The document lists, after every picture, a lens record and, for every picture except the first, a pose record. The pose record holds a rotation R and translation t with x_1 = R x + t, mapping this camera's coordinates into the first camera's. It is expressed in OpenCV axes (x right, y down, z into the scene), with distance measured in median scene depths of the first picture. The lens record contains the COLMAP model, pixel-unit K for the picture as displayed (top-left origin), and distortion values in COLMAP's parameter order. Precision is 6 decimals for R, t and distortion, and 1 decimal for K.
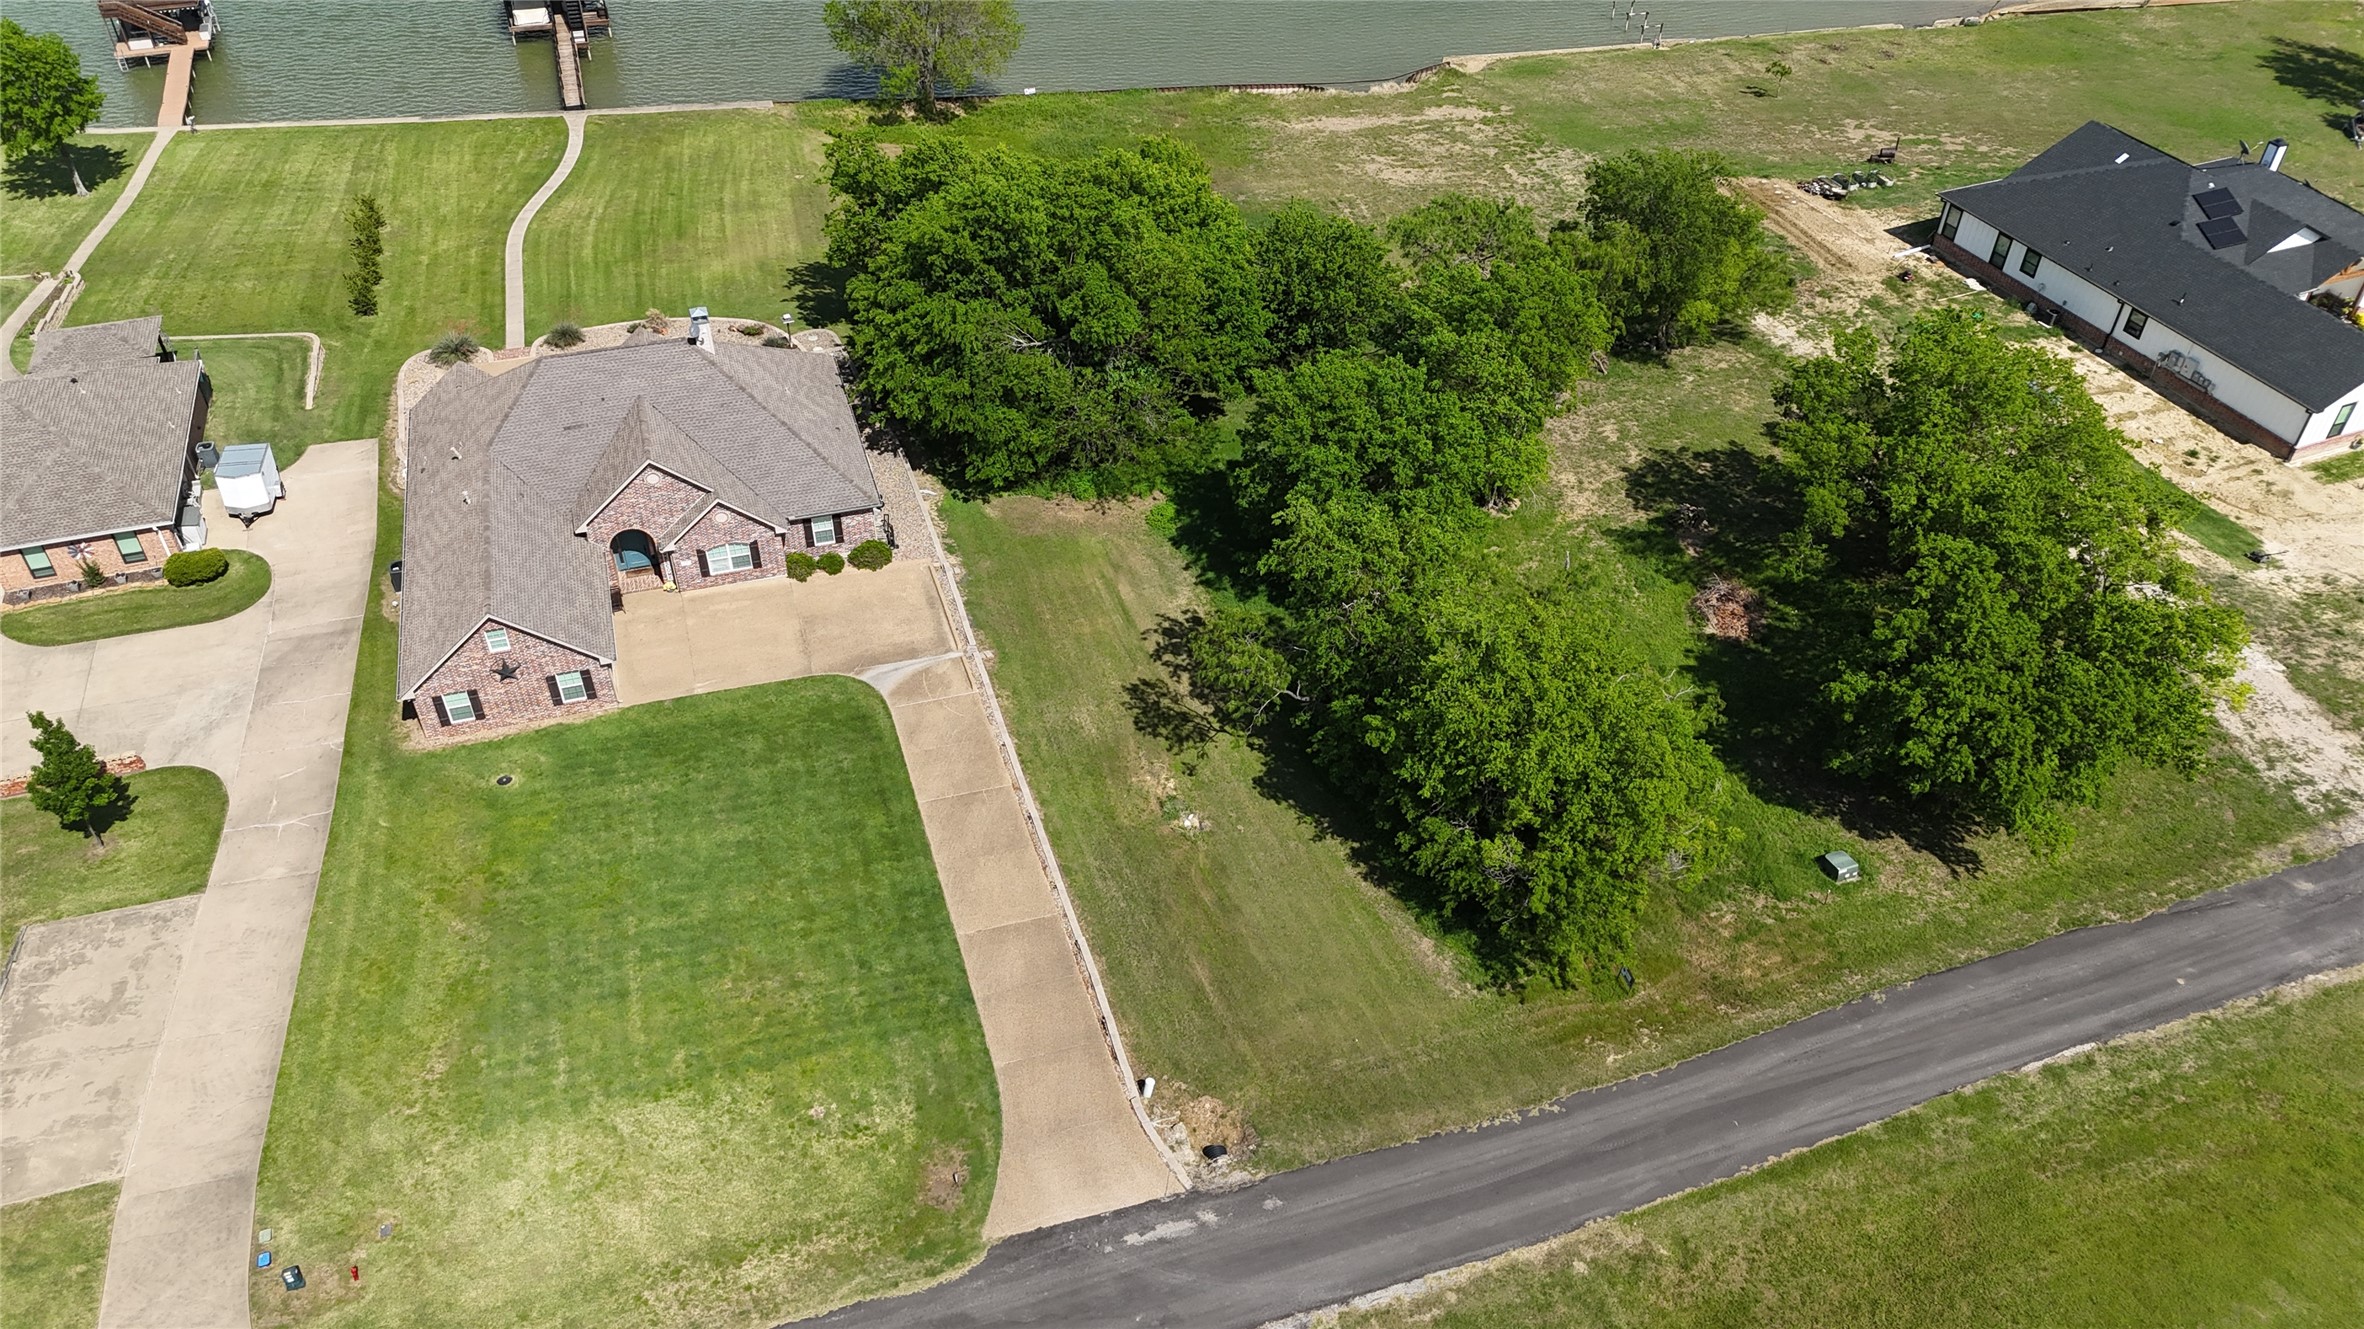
lens RADIAL K [[1780.3, 0, 1182.0], [0, 1780.3, 664.5], [0, 0, 1]] dist [0.057702, -0.043798]
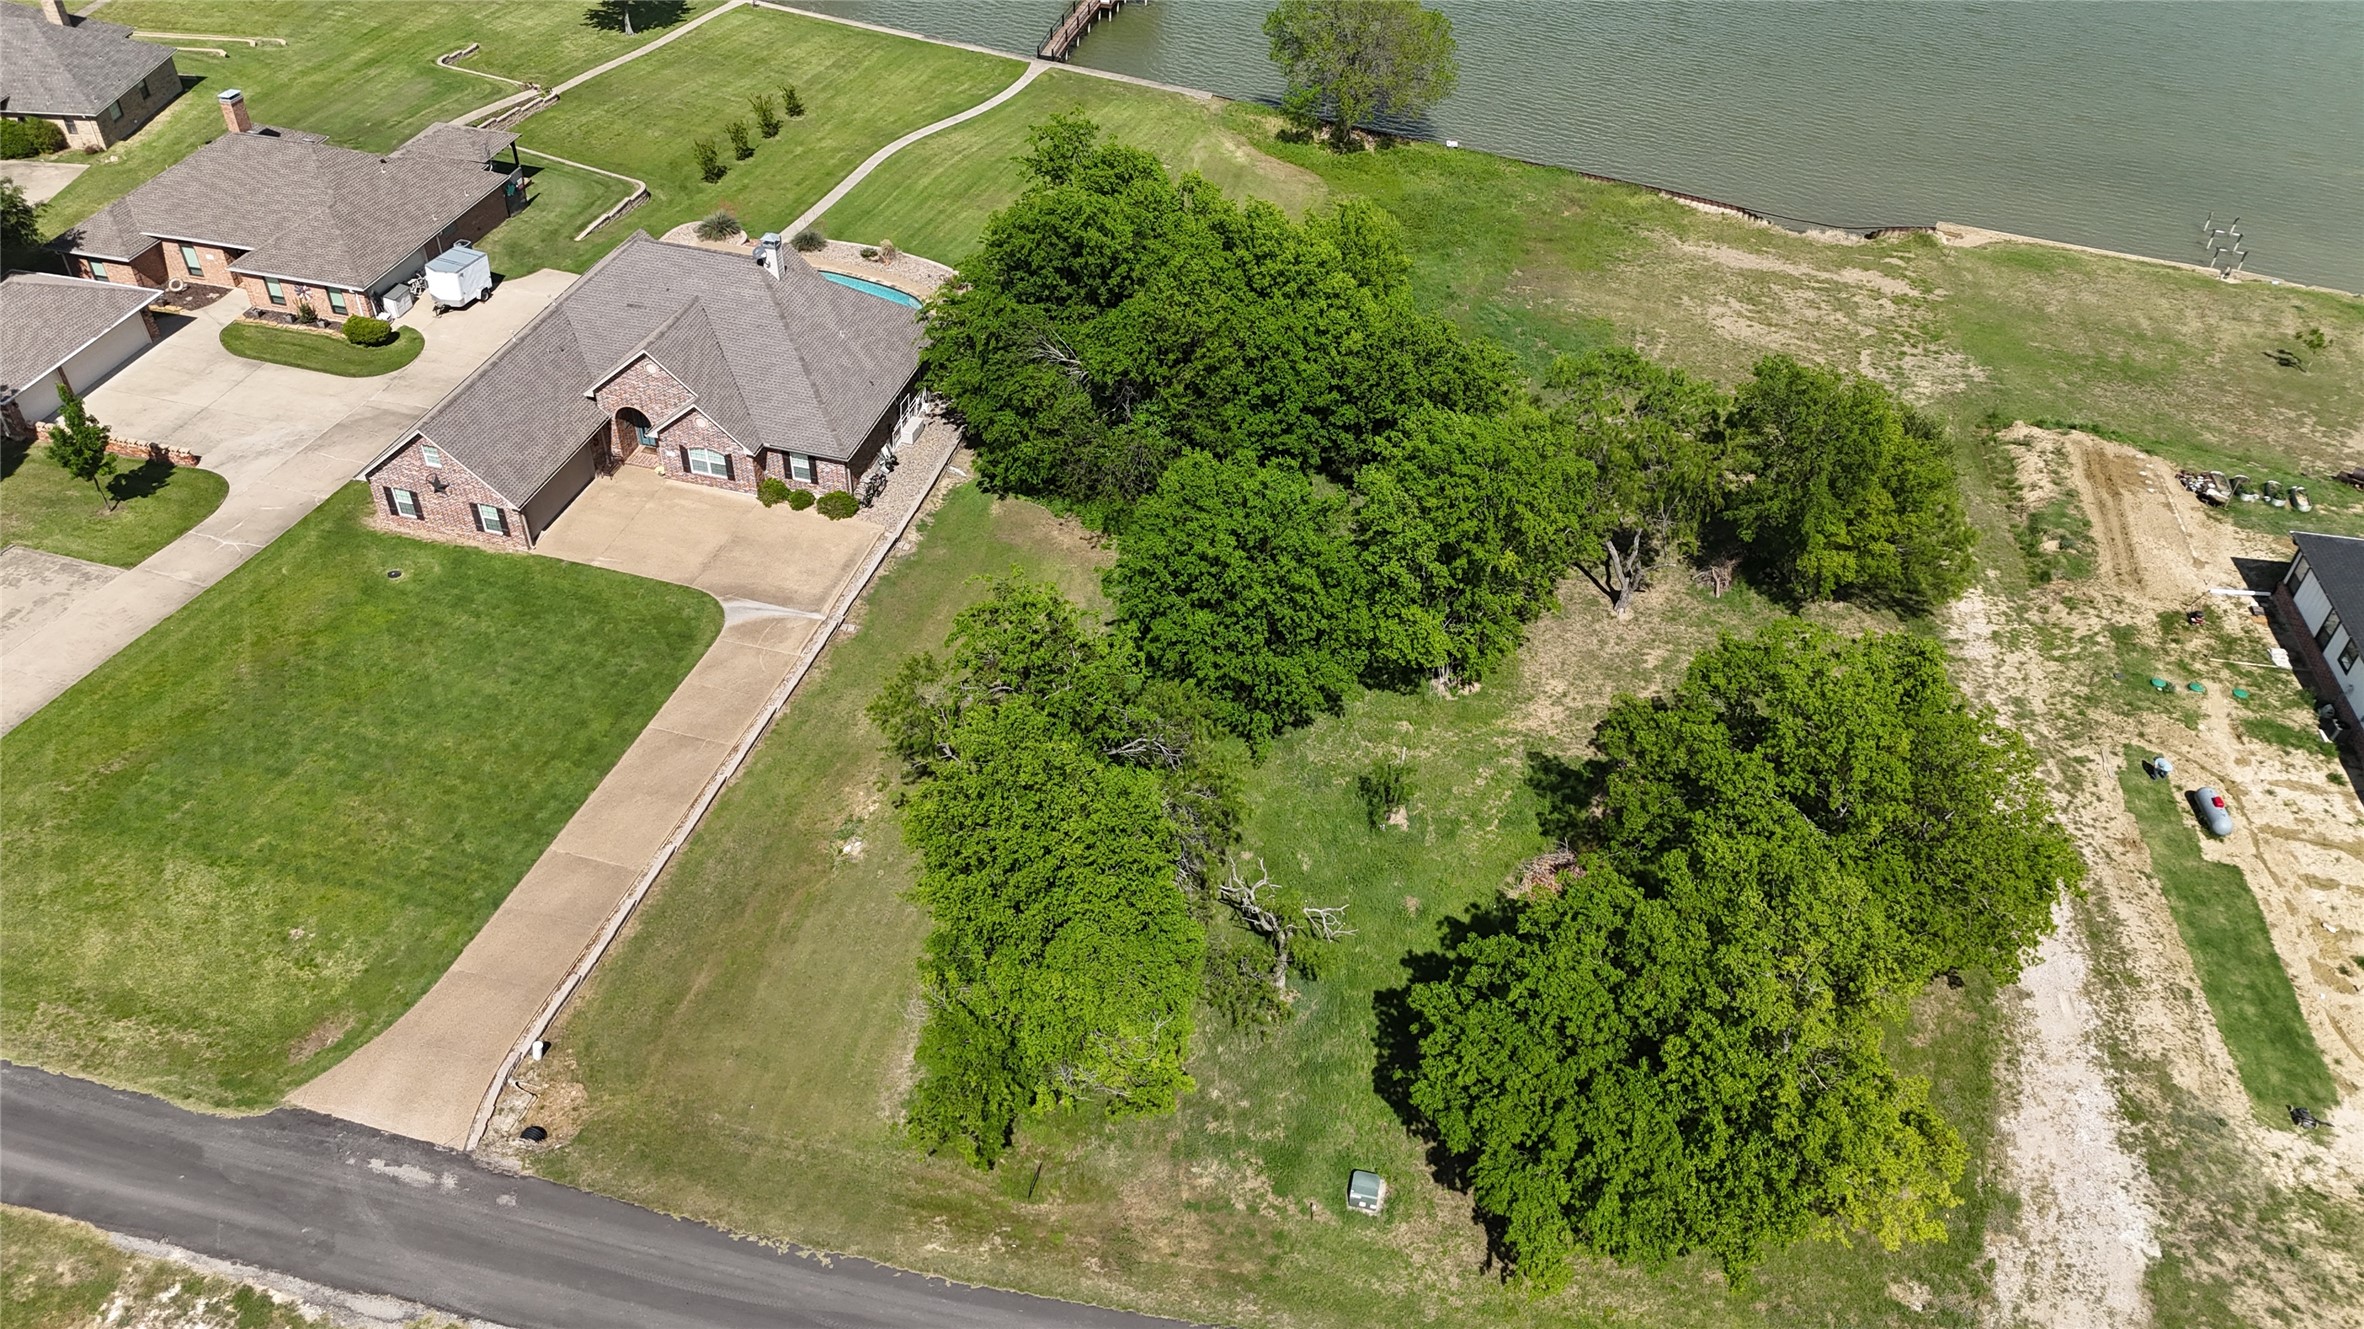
lens RADIAL K [[1780.3, 0, 1182.0], [0, 1780.3, 664.5], [0, 0, 1]] dist [0.057702, -0.043798]
pose [[0.845896, 0.352904, -0.399897, 0.446873], [-0.357512, 0.931583, 0.065871, -0.116776], [0.395783, 0.087248, 0.914190, 0.146959]]
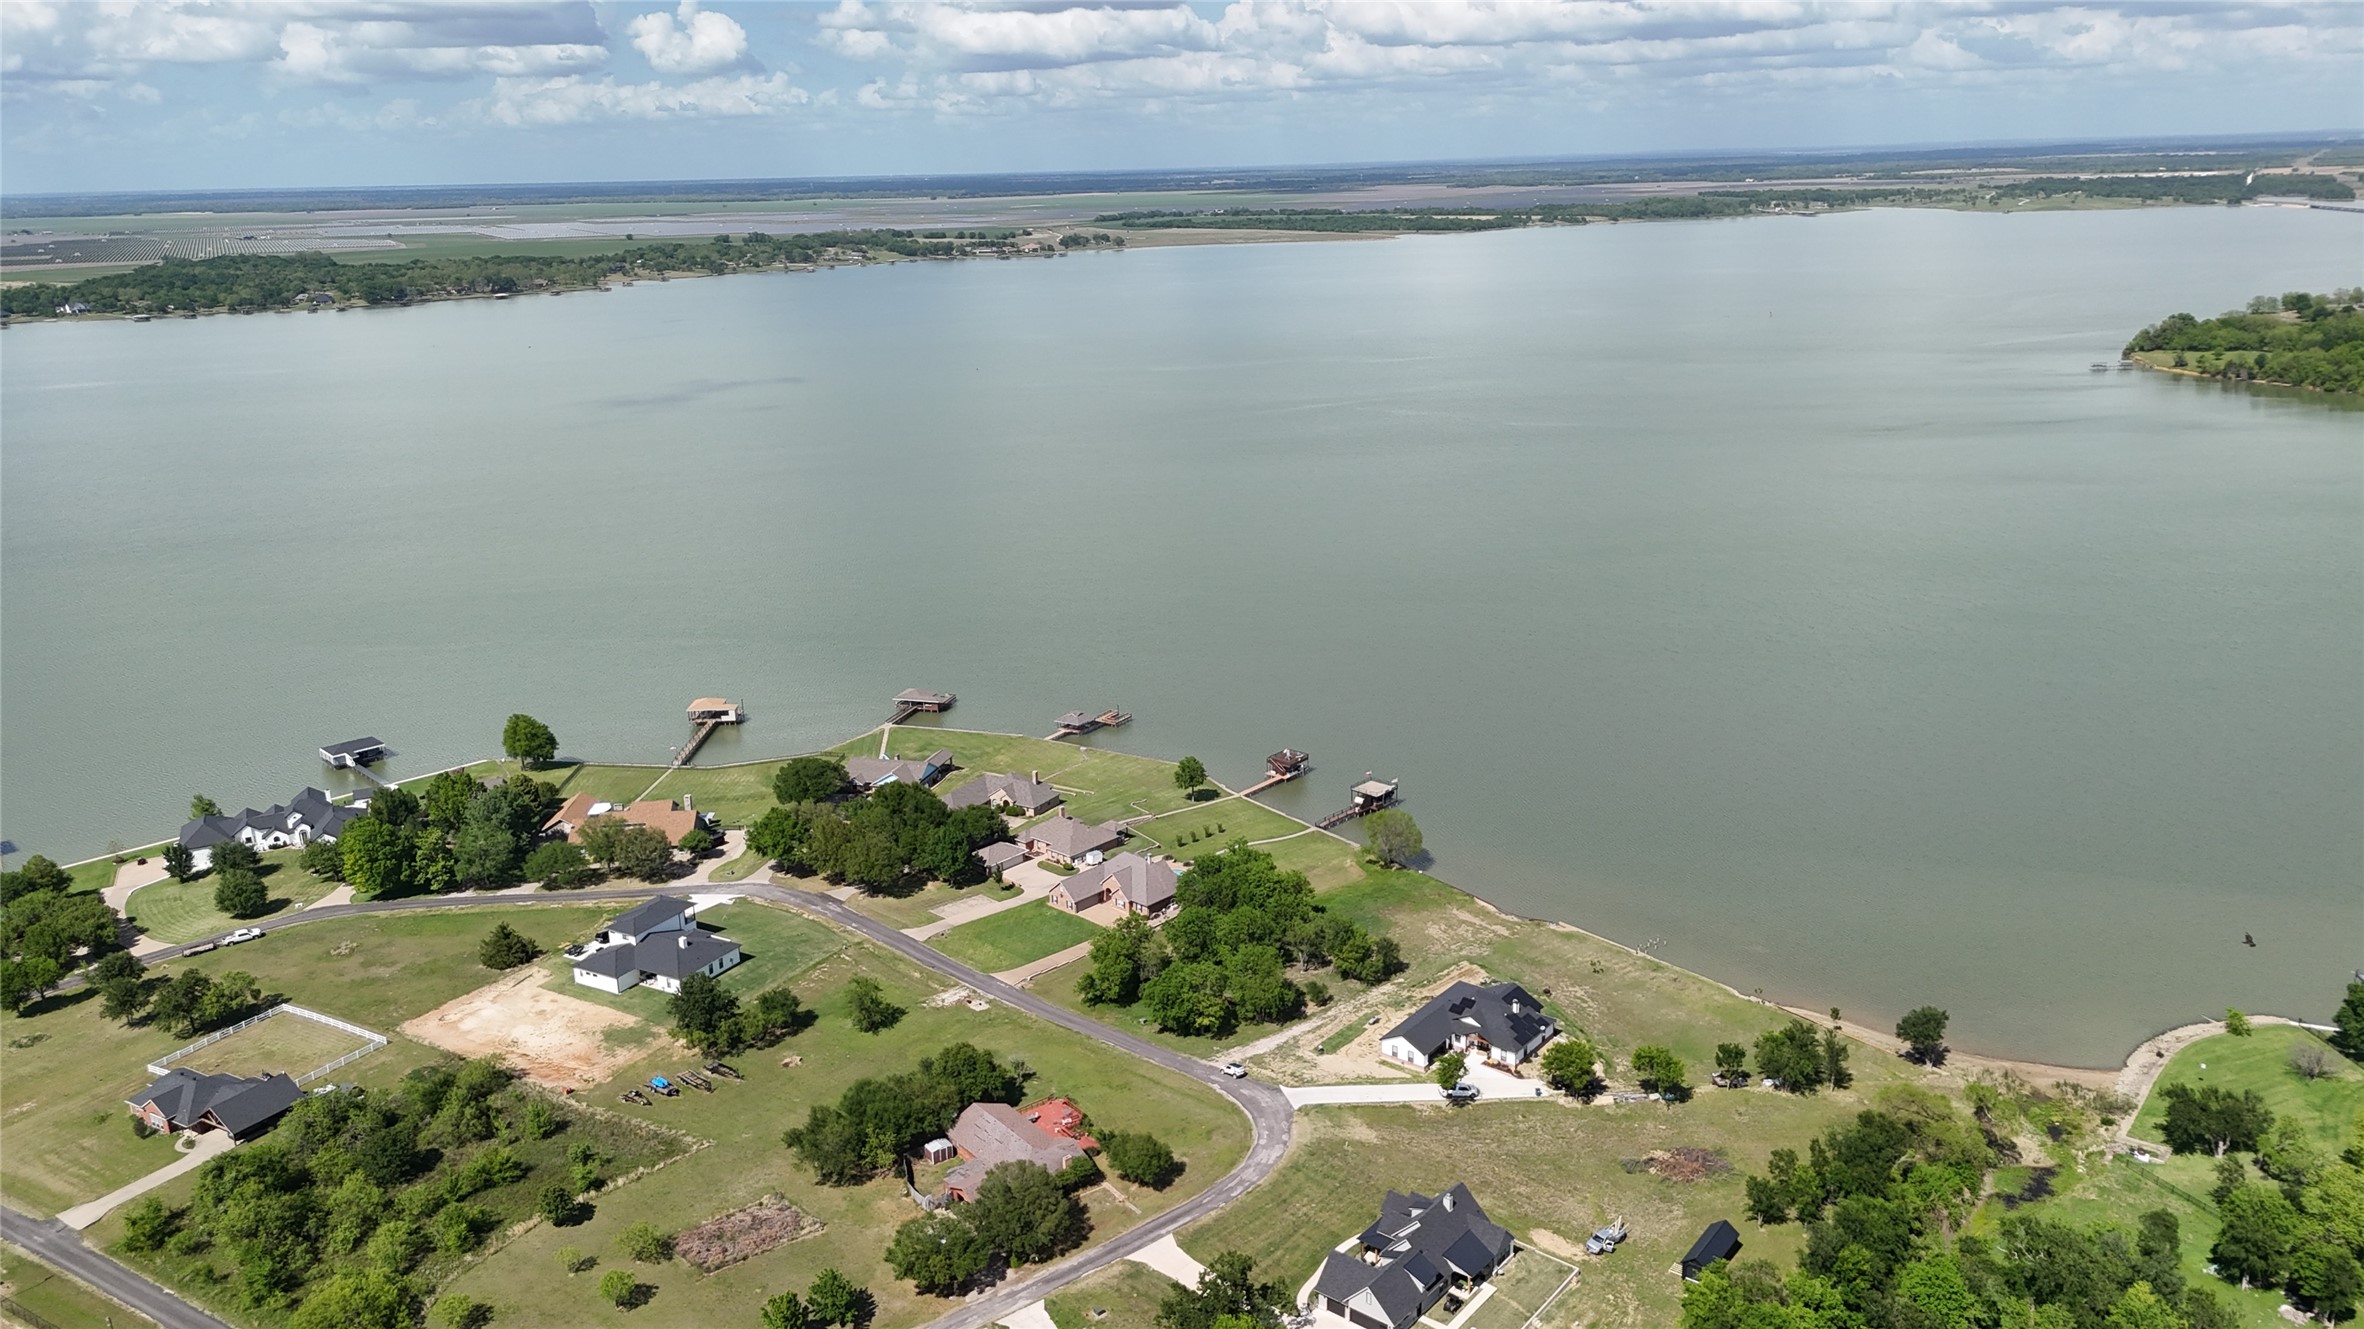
lens RADIAL K [[1780.3, 0, 1182.0], [0, 1780.3, 664.5], [0, 0, 1]] dist [0.057702, -0.043798]
pose [[0.473067, 0.225526, -0.851673, 3.236385], [-0.533701, 0.842486, -0.073354, -0.300662], [0.700979, 0.489240, 0.518915, -1.364528]]
